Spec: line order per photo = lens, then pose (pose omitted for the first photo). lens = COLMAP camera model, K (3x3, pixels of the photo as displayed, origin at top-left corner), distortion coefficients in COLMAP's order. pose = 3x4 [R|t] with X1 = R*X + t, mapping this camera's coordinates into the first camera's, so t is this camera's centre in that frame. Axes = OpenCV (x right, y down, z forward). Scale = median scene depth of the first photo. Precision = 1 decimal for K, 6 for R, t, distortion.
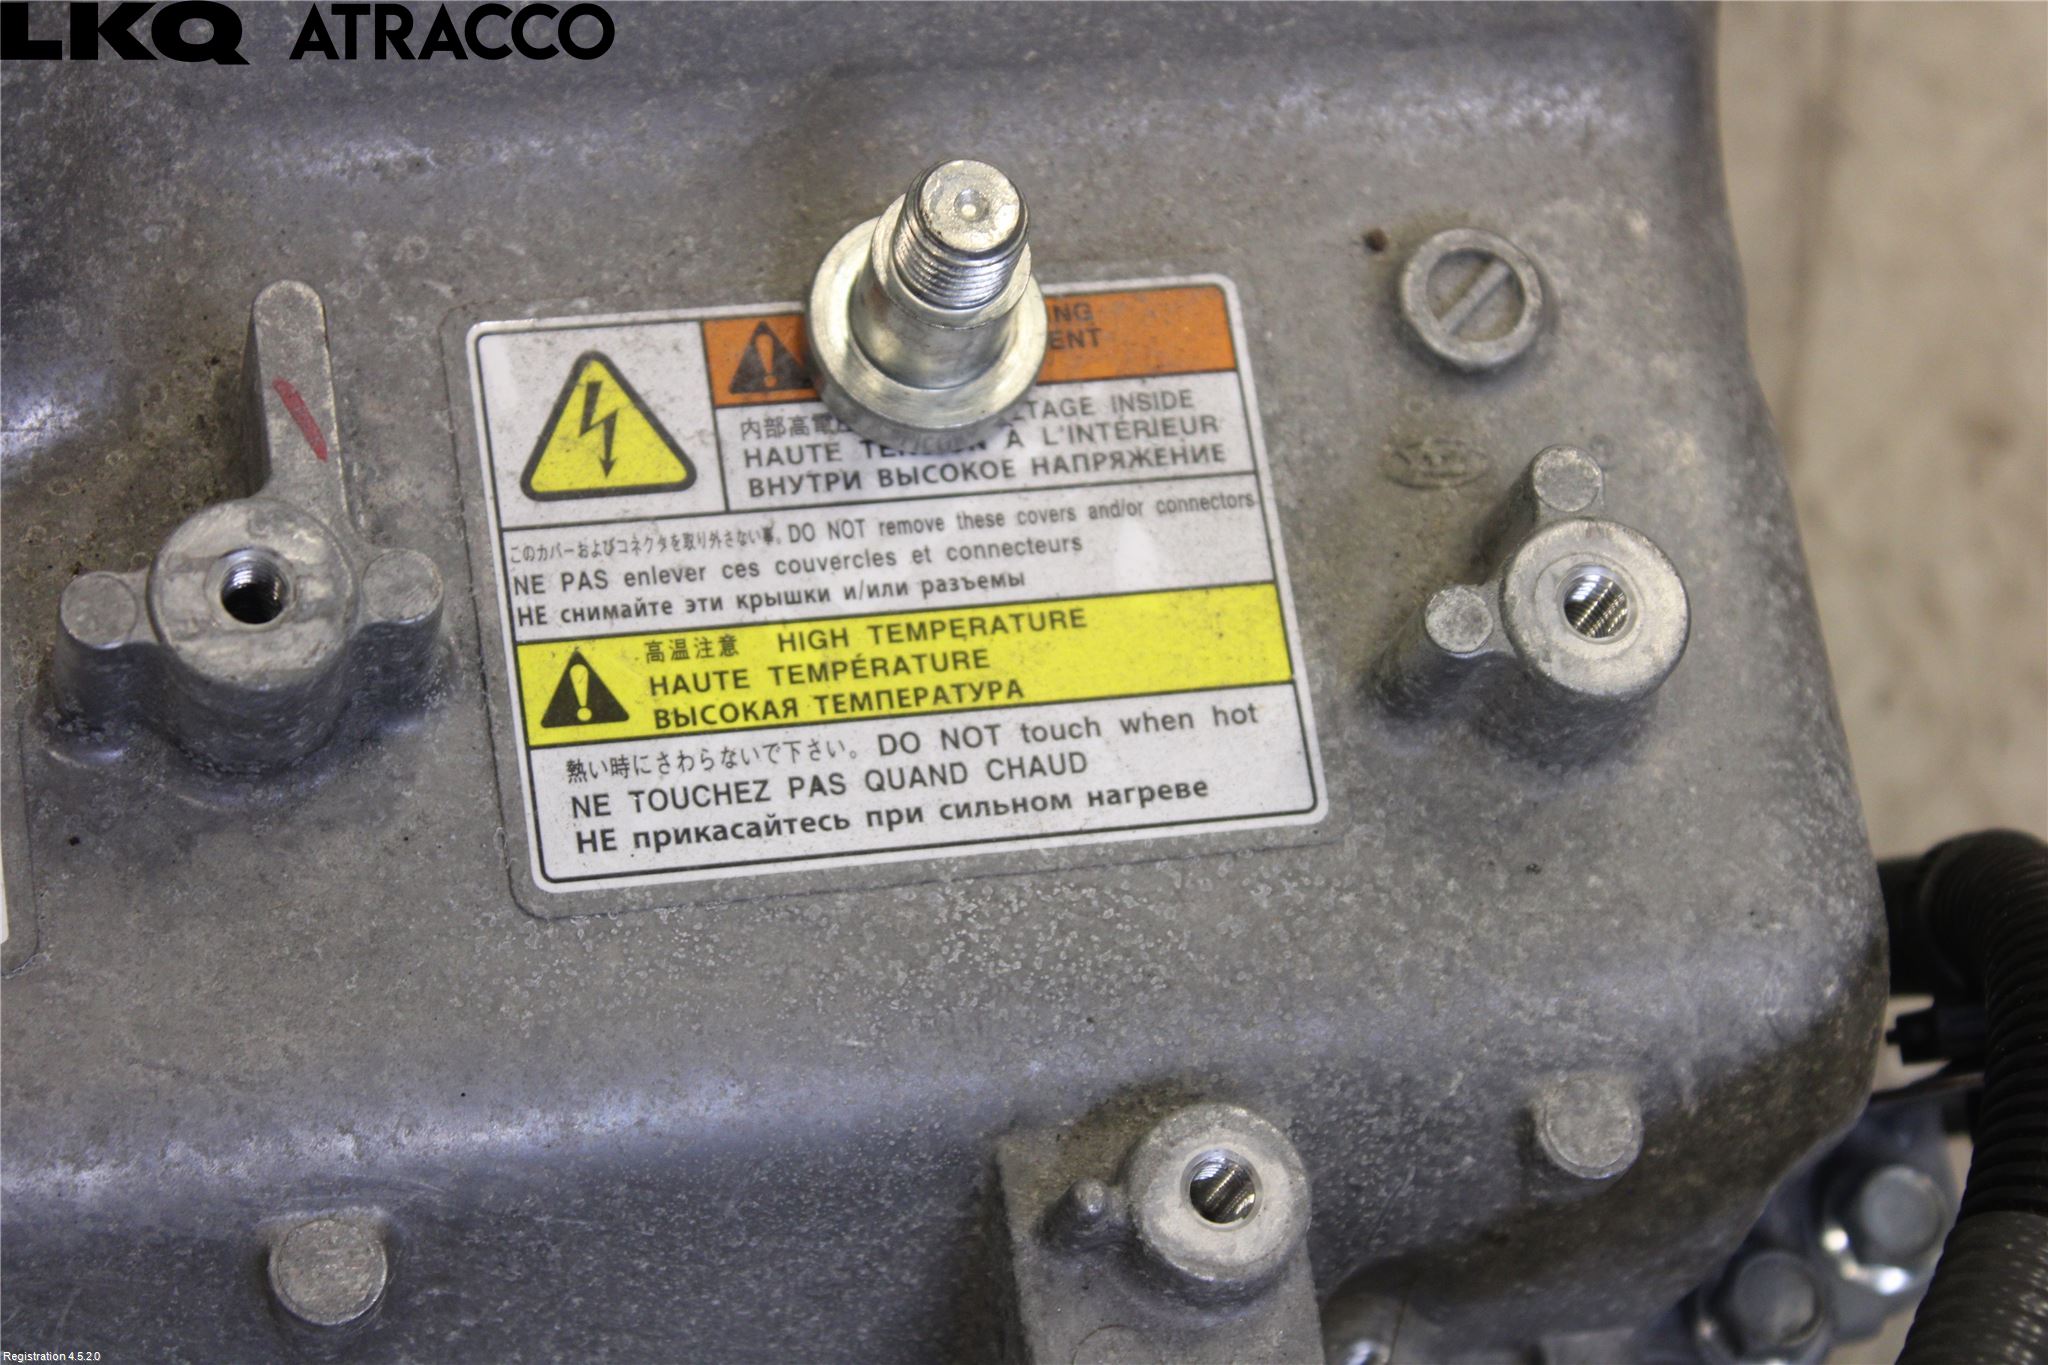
lens RADIAL K [[4864.6, 0, 1024.0], [0, 4864.6, 682.5], [0, 0, 1]] dist [0.077258, 0.275808]
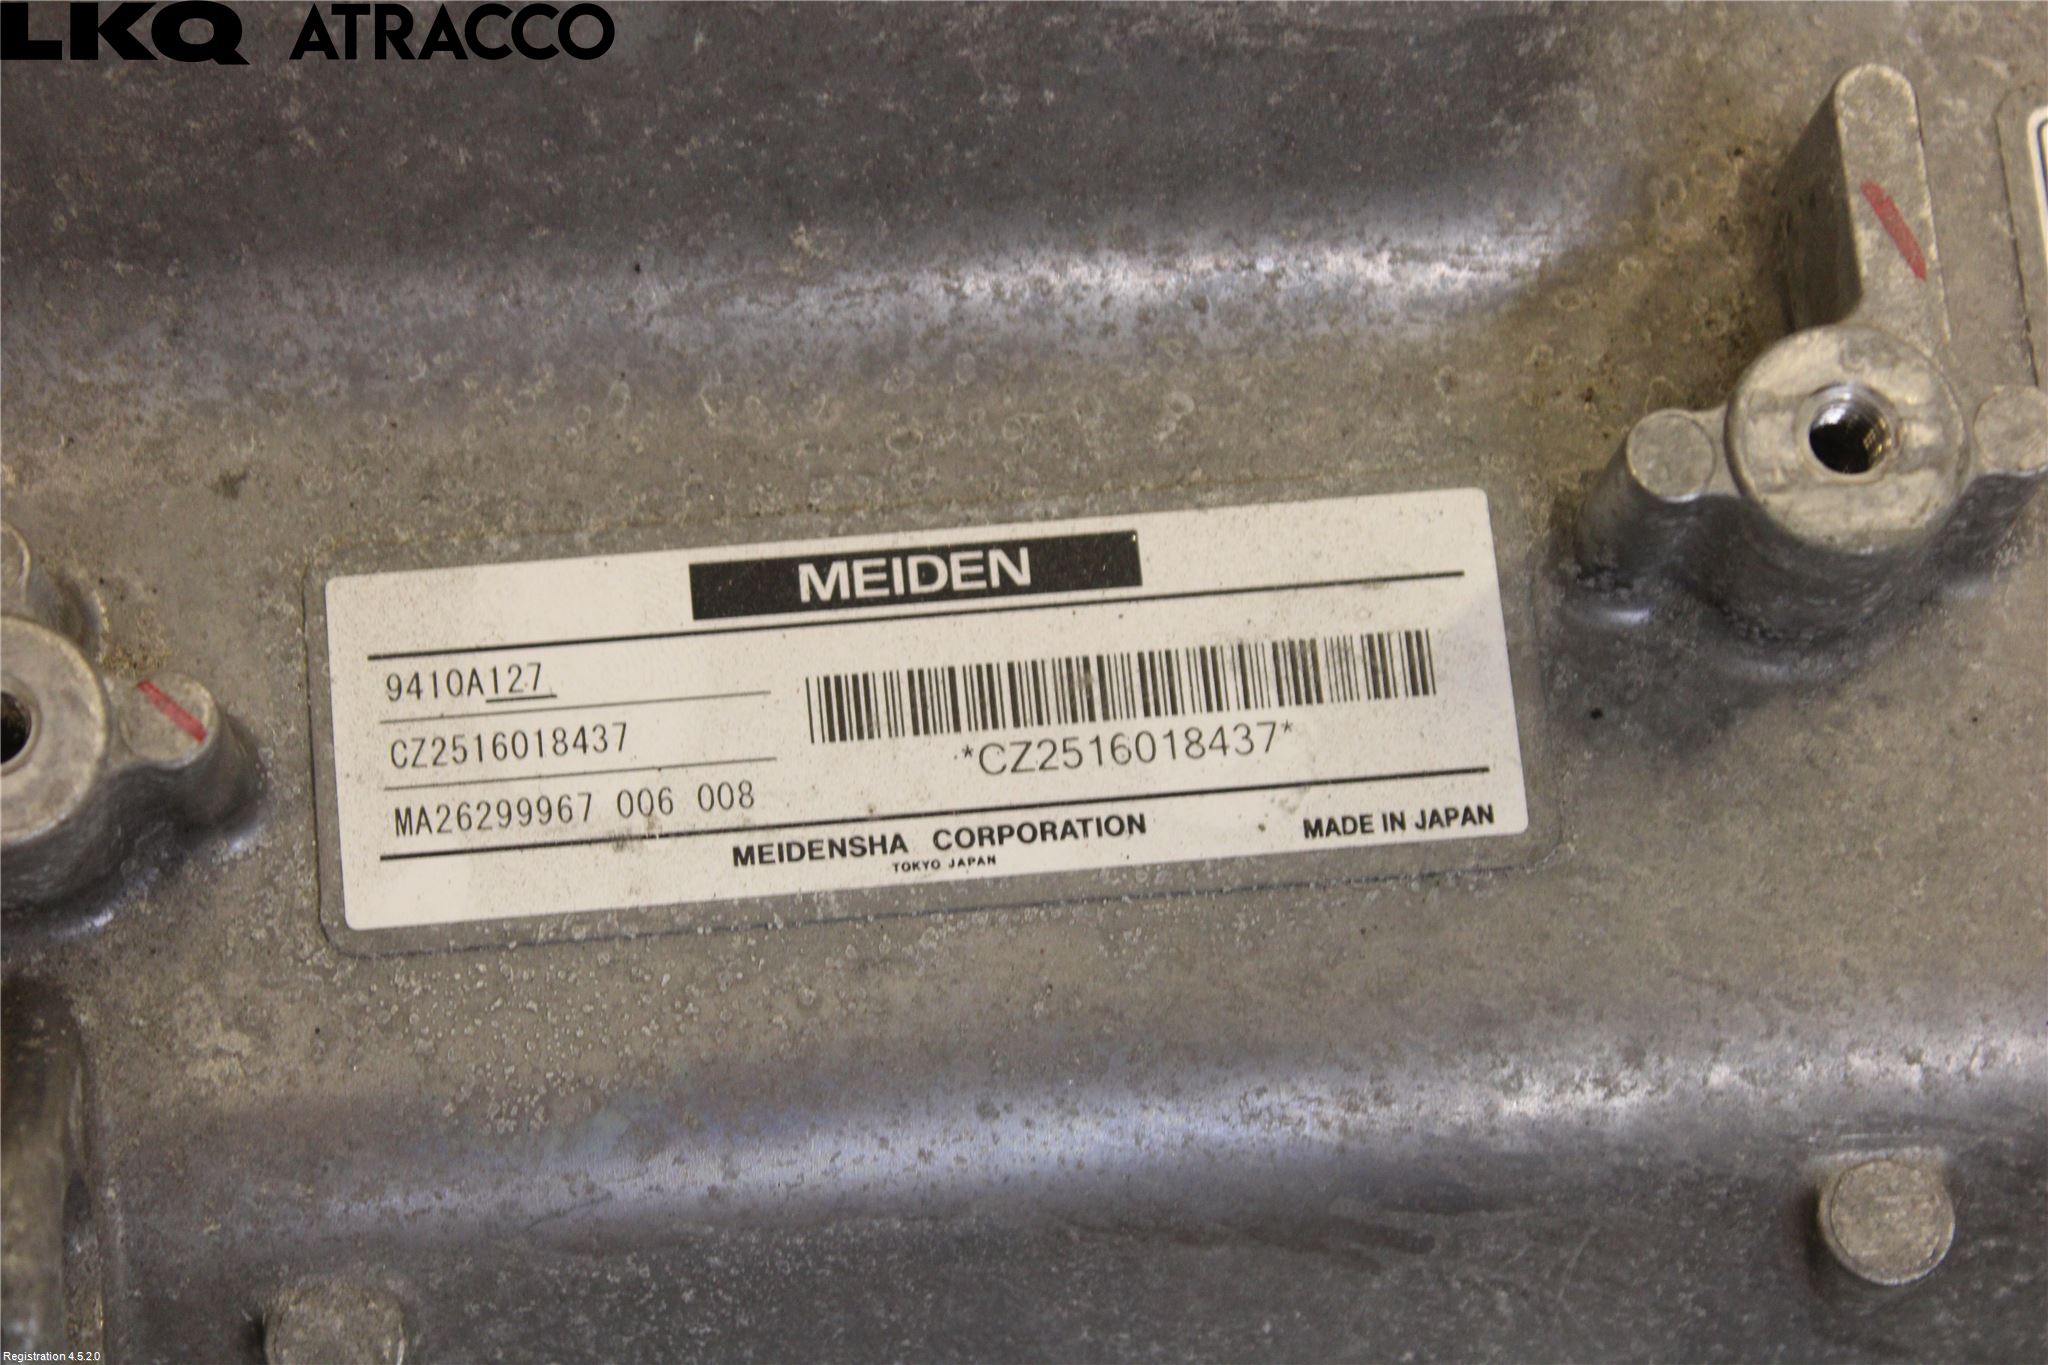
lens RADIAL K [[4864.6, 0, 1024.0], [0, 4864.6, 682.5], [0, 0, 1]] dist [0.077258, 0.275808]
pose [[0.990796, 0.026095, -0.132821, -0.181427], [-0.017078, 0.997499, 0.068582, -0.030812], [0.134279, -0.065683, 0.988764, 0.132693]]
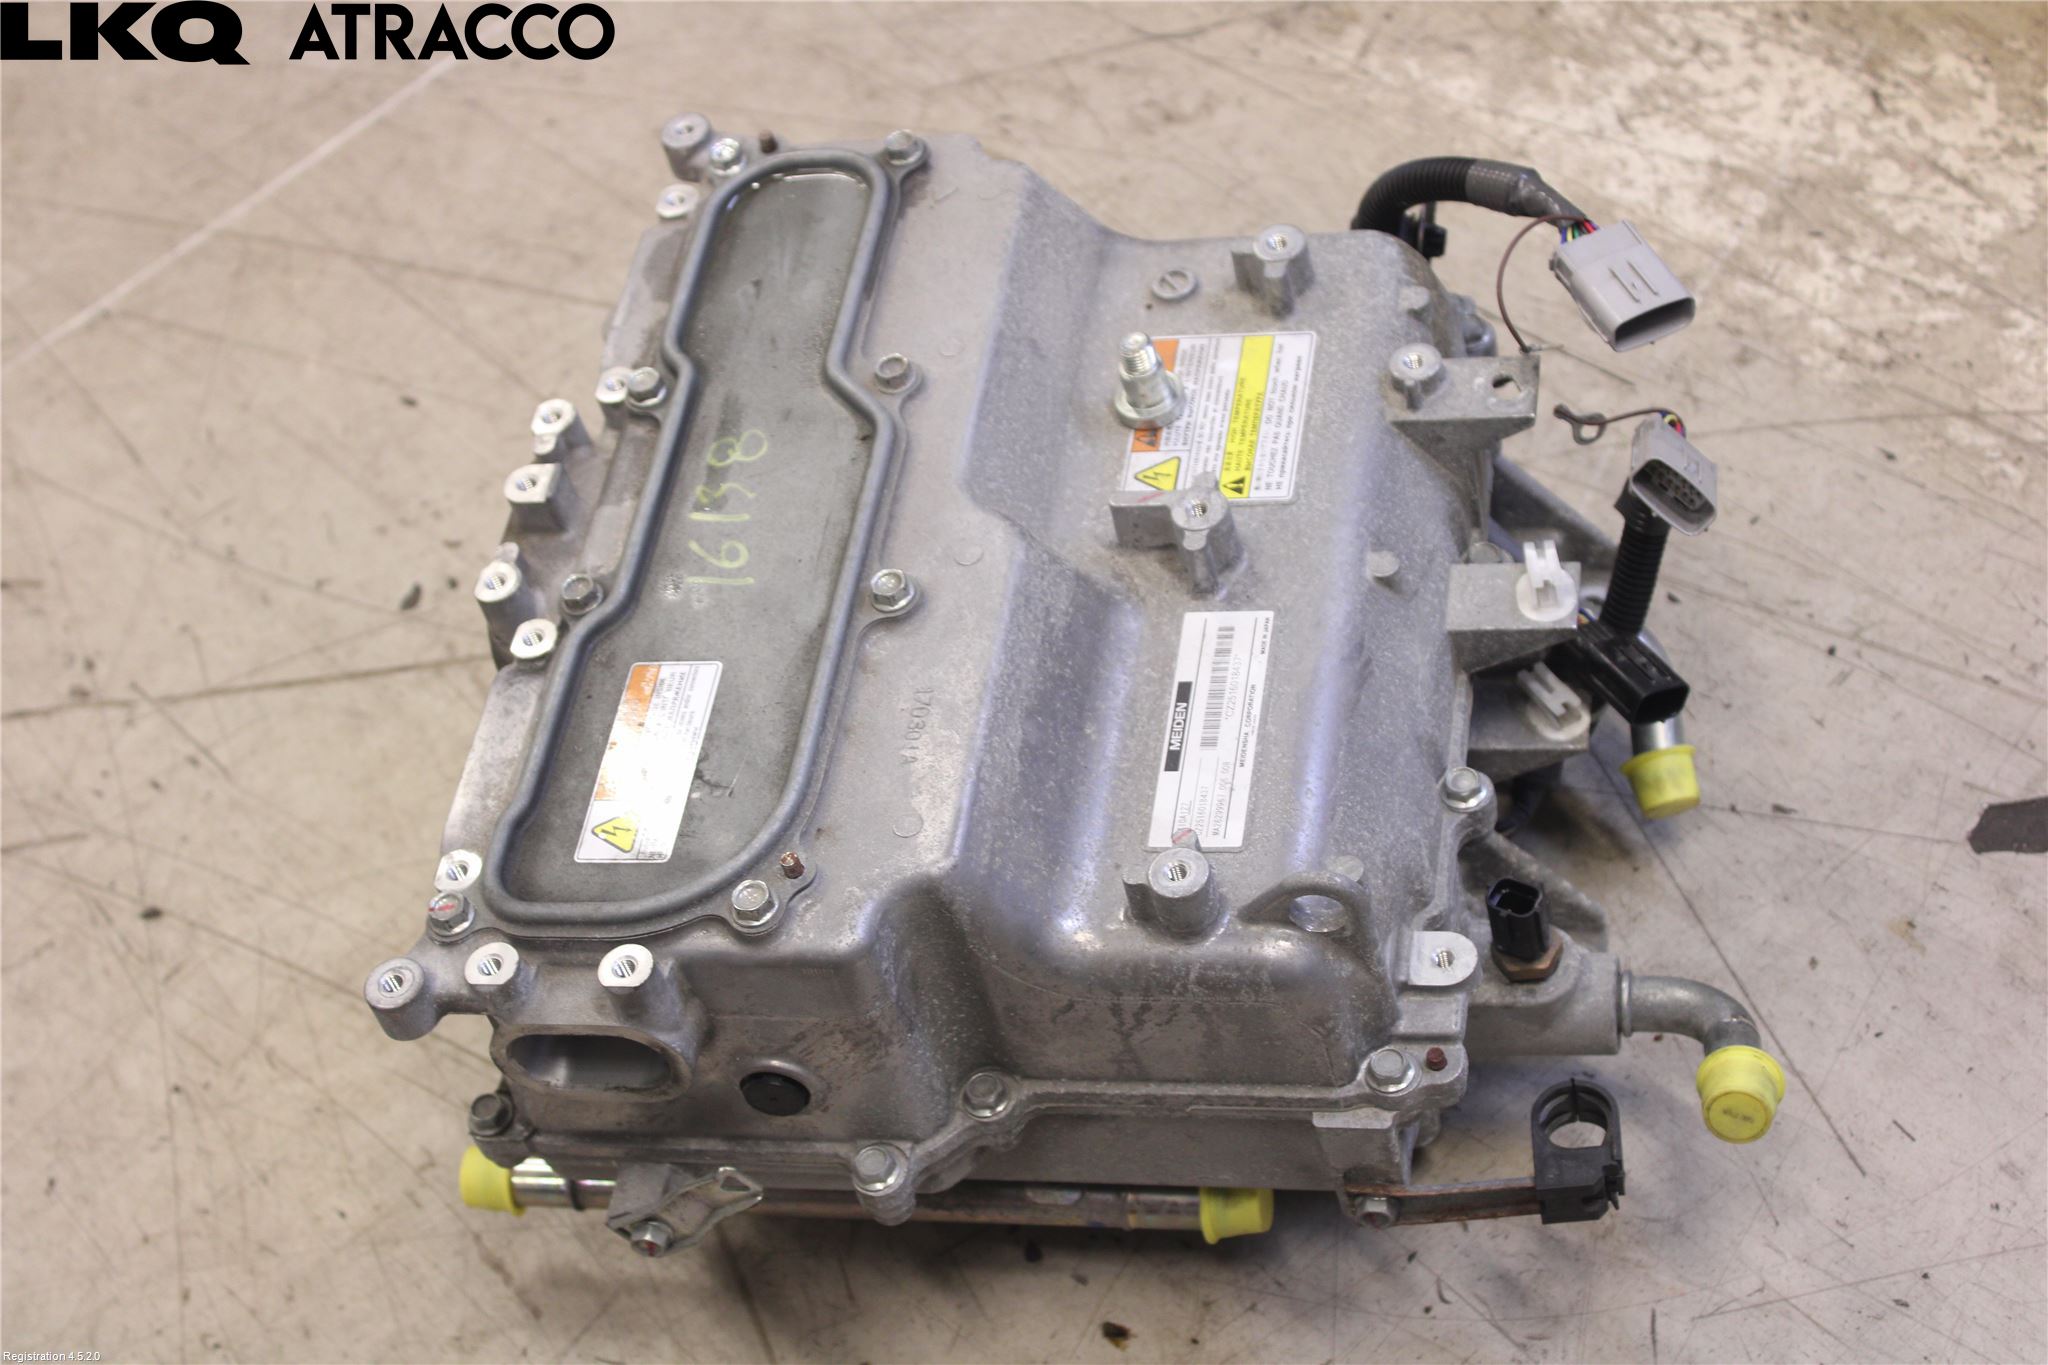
lens RADIAL K [[3352.0, 0, 1024.0], [0, 3352.0, 682.5], [0, 0, 1]] dist [0.014033, 0.009397]
pose [[0.264329, -0.859479, 0.437523, -1.335851], [0.960549, 0.275285, -0.039541, -0.009337], [-0.086459, 0.430714, 0.898337, -1.105909]]
